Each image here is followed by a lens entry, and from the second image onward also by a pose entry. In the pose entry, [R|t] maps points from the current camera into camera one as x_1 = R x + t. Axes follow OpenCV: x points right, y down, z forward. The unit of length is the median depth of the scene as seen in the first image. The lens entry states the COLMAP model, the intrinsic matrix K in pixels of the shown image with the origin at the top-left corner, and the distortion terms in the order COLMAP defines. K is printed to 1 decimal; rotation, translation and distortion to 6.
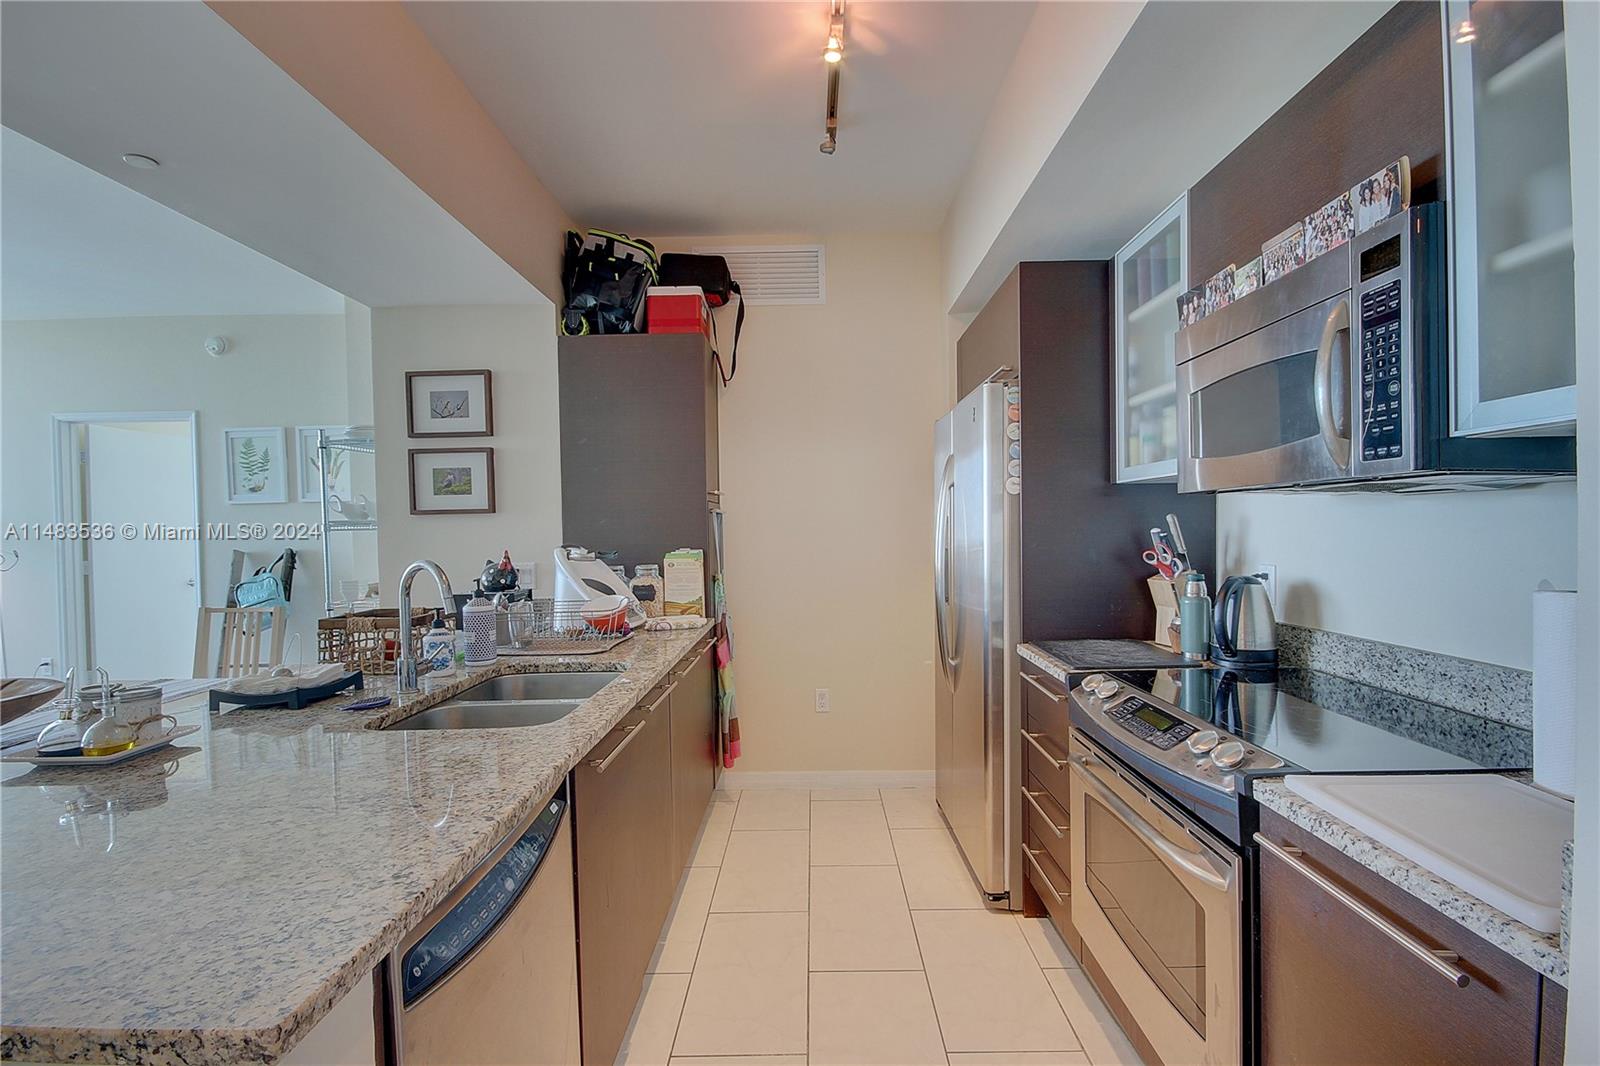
lens RADIAL K [[743.7, 0, 802.9], [0, 743.7, 540.7], [0, 0, 1]] dist [-0.000085, -0.000544]
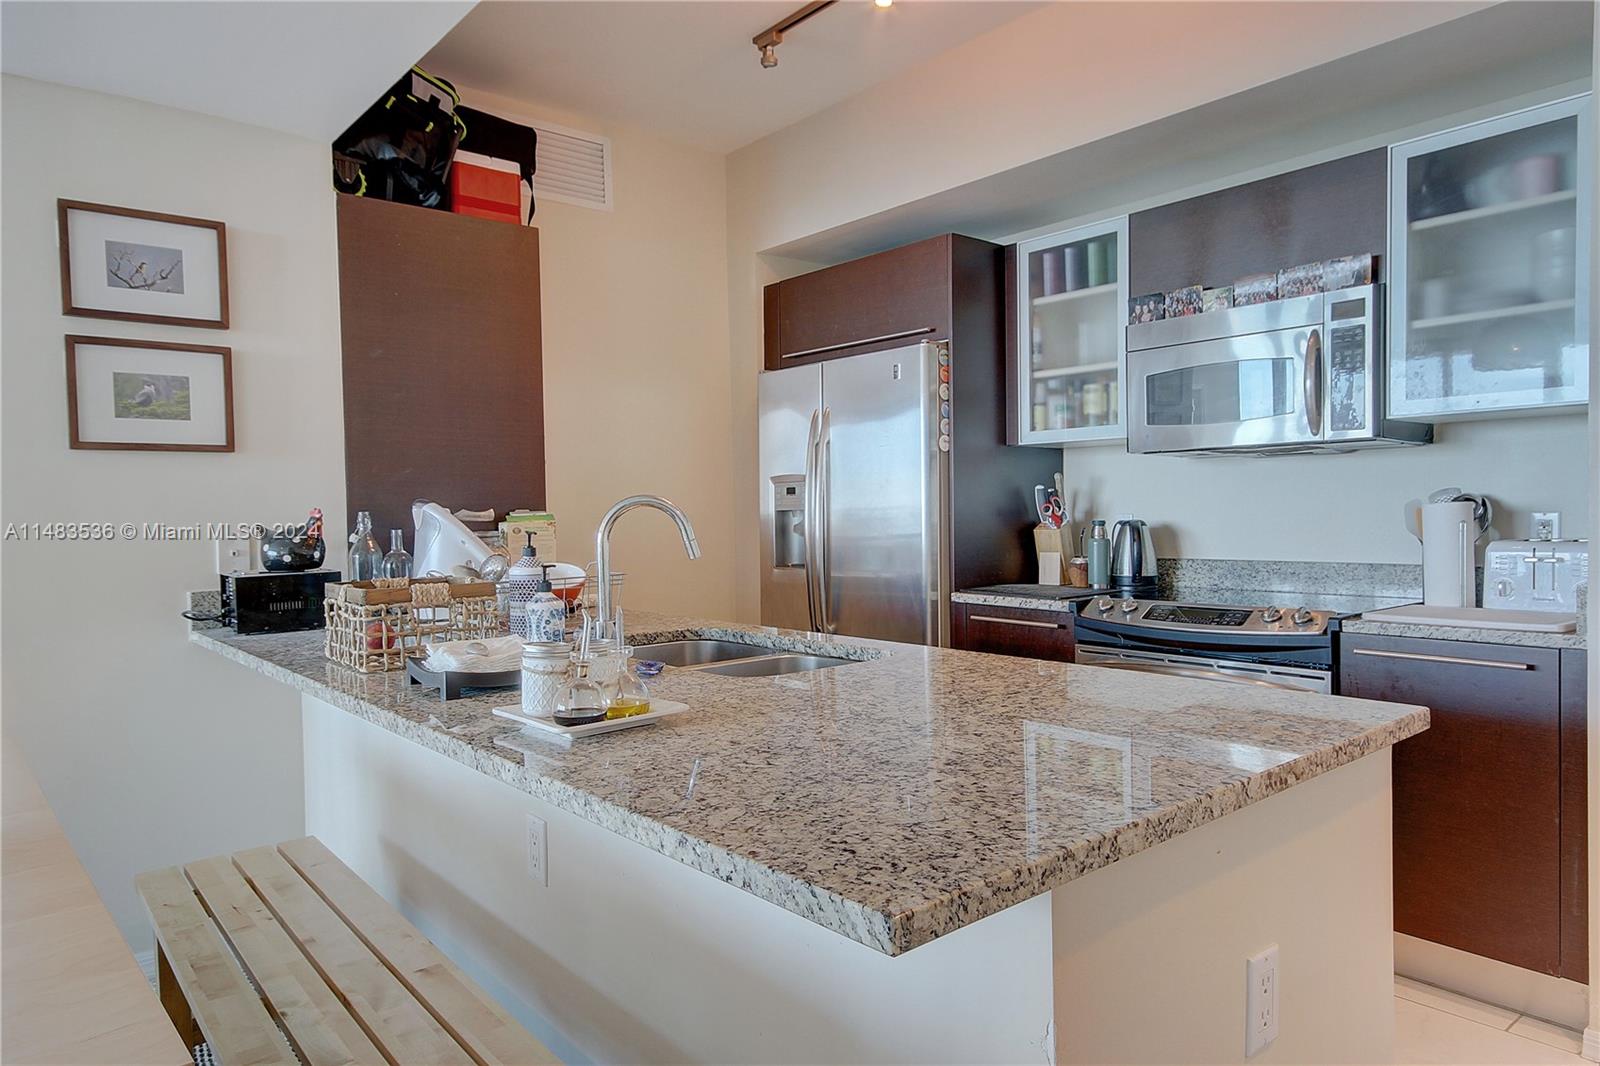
lens RADIAL K [[1006.7, 0, 833.5], [0, 1006.7, 534.5], [0, 0, 1]] dist [0.026109, -0.000098]
pose [[0.753867, -0.013024, 0.656898, -0.601485], [0.015480, 0.999878, 0.002059, 0.038759], [-0.656844, 0.008616, 0.753977, 0.017970]]
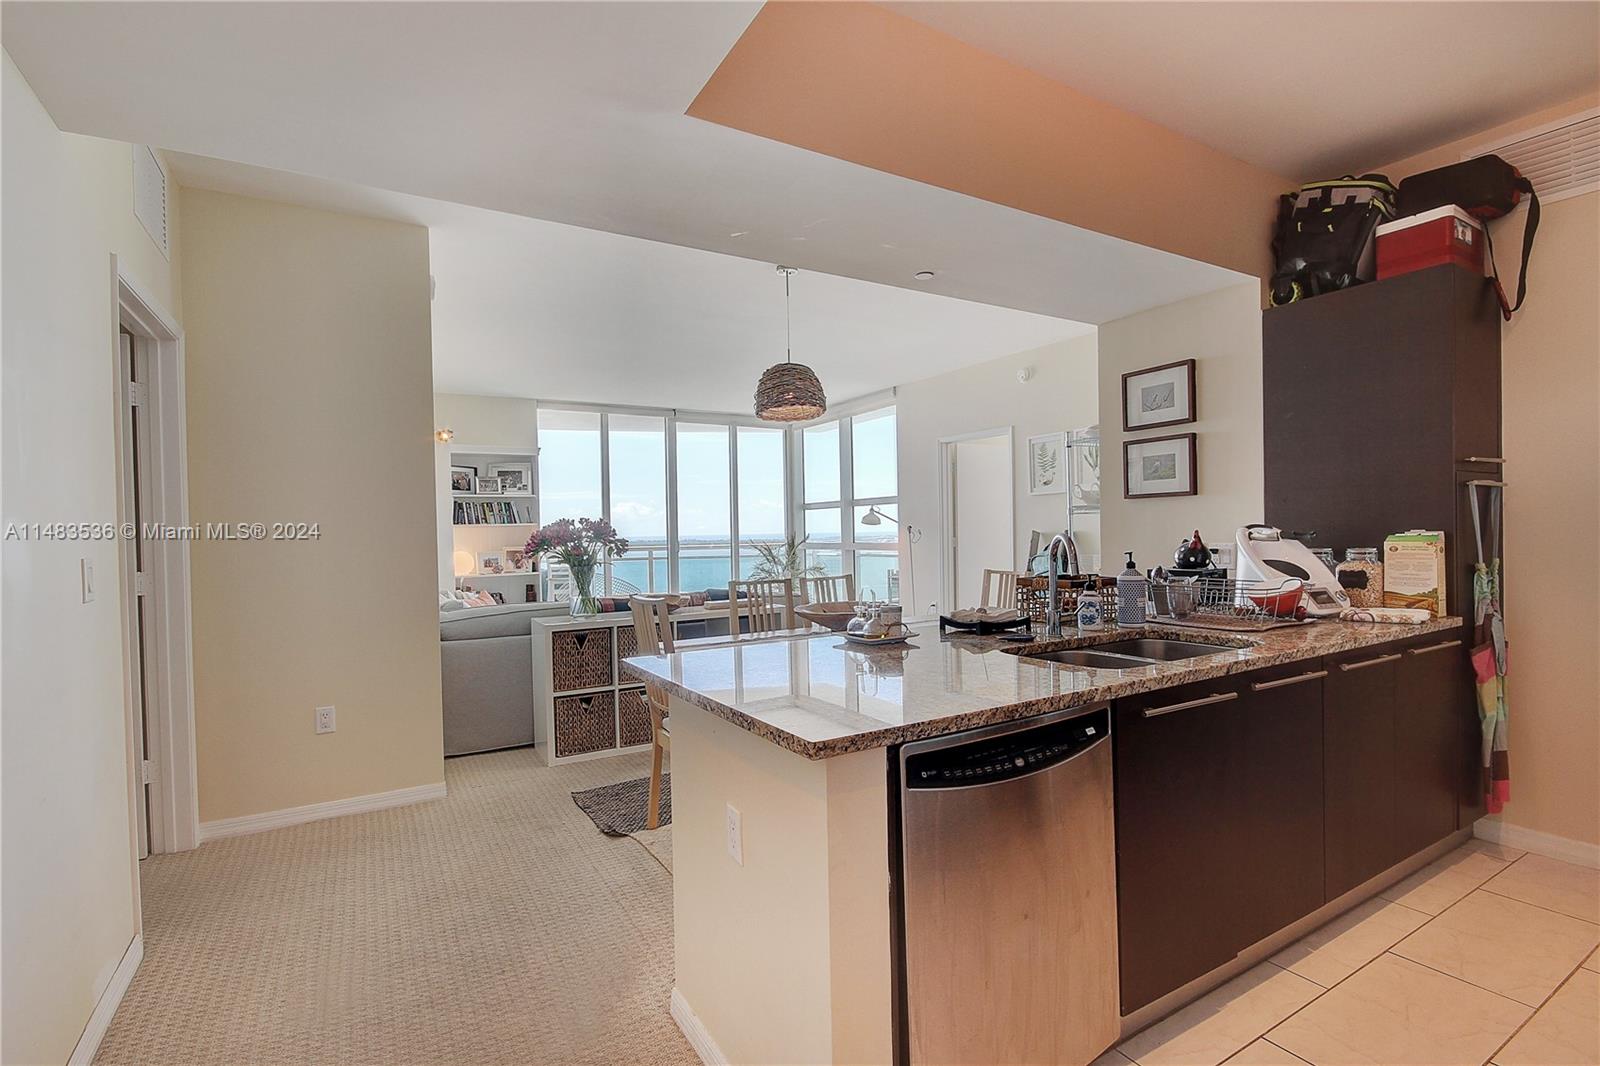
lens RADIAL K [[743.7, 0, 802.9], [0, 743.7, 540.7], [0, 0, 1]] dist [-0.000085, -0.000544]
pose [[0.515110, 0.019494, -0.856902, 0.200747], [-0.005143, 0.999794, 0.019653, 0.009749], [0.857109, -0.005716, 0.515104, -0.016318]]
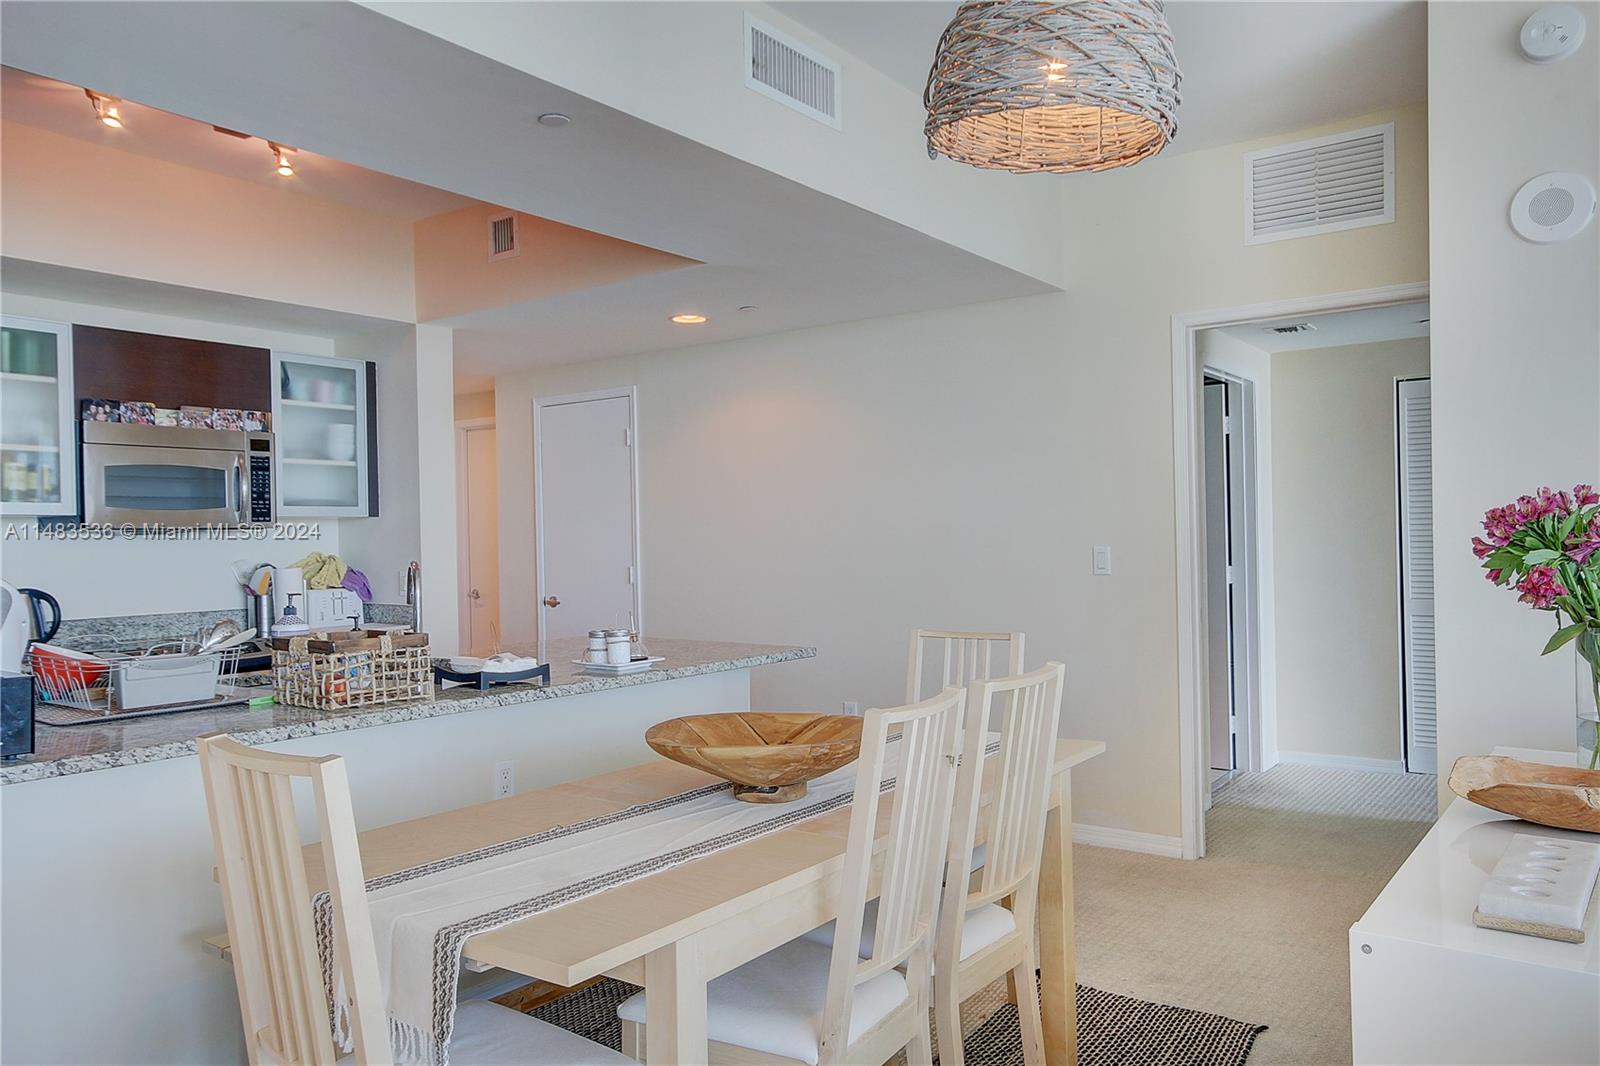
lens RADIAL K [[1148.8, 0, 800.0], [0, 1148.8, 533.0], [0, 0, 1]] dist [0.007599, 0.003338]
pose [[-0.803946, 0.036980, 0.593552, -1.190306], [0.044672, 0.999000, -0.001733, 0.007764], [-0.593022, 0.025122, -0.804794, 1.190030]]
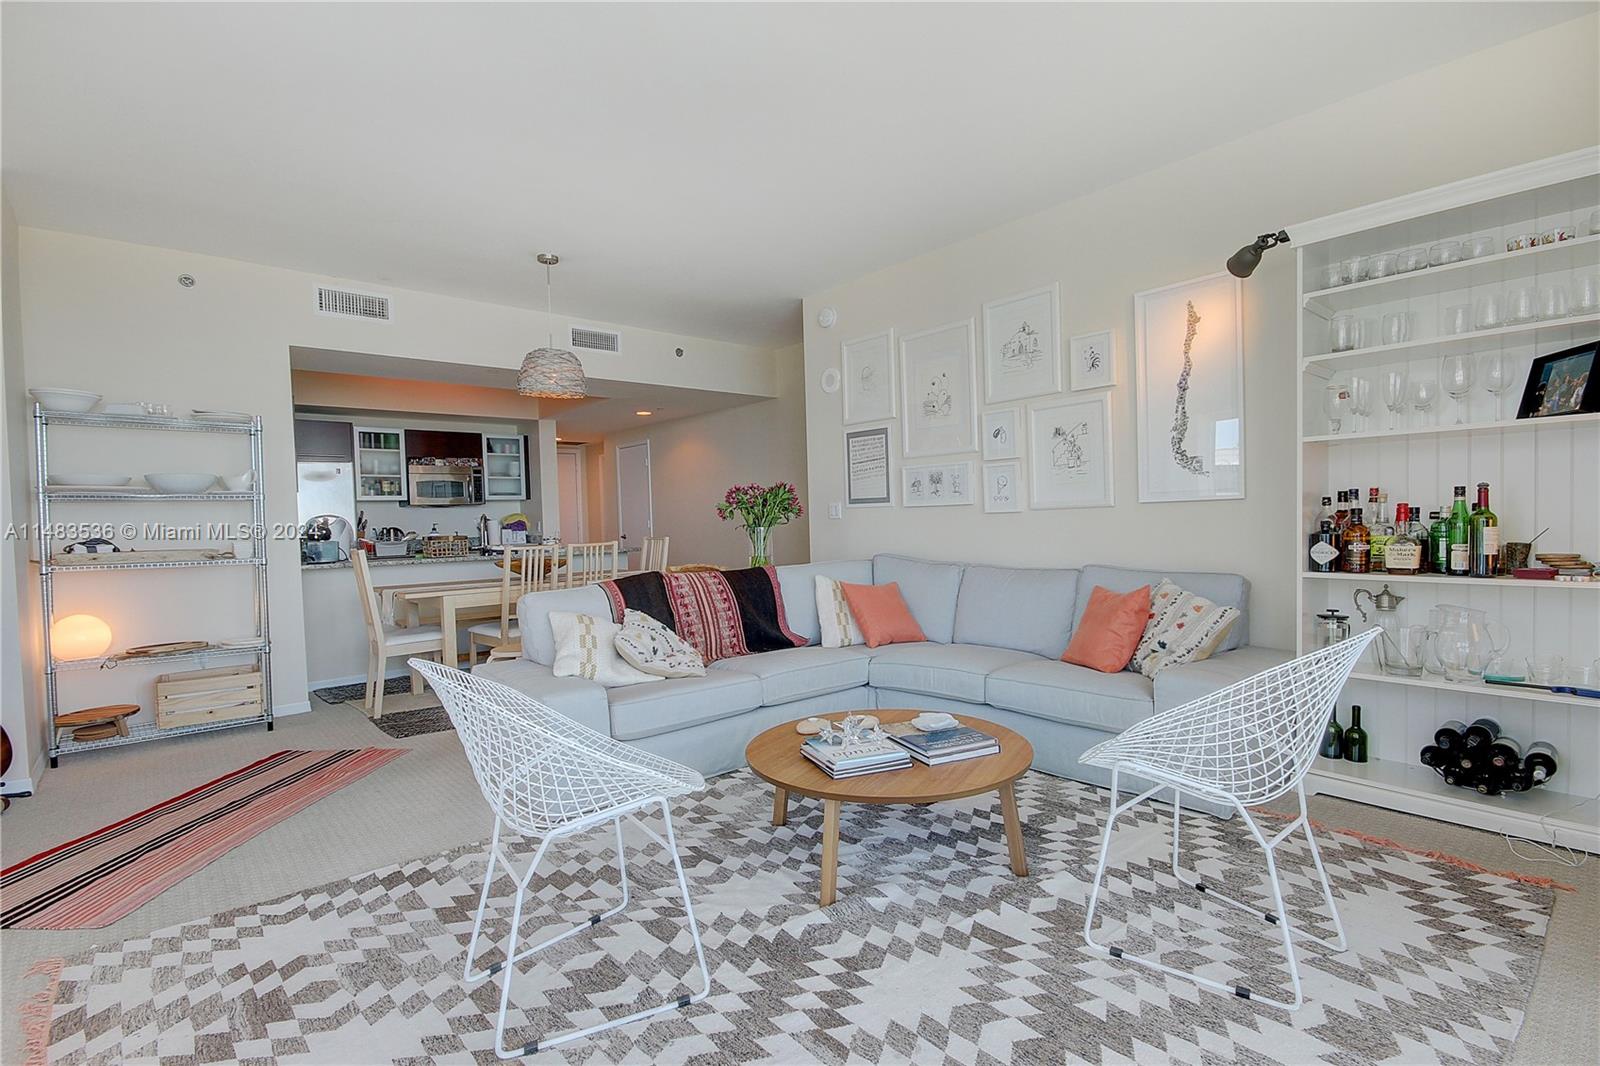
lens RADIAL K [[743.7, 0, 802.9], [0, 743.7, 540.7], [0, 0, 1]] dist [-0.000085, -0.000544]
pose [[-0.659784, 0.011643, 0.751365, -2.330092], [0.055275, 0.997923, 0.033074, 0.067220], [-0.749420, 0.063353, -0.659057, 1.230933]]
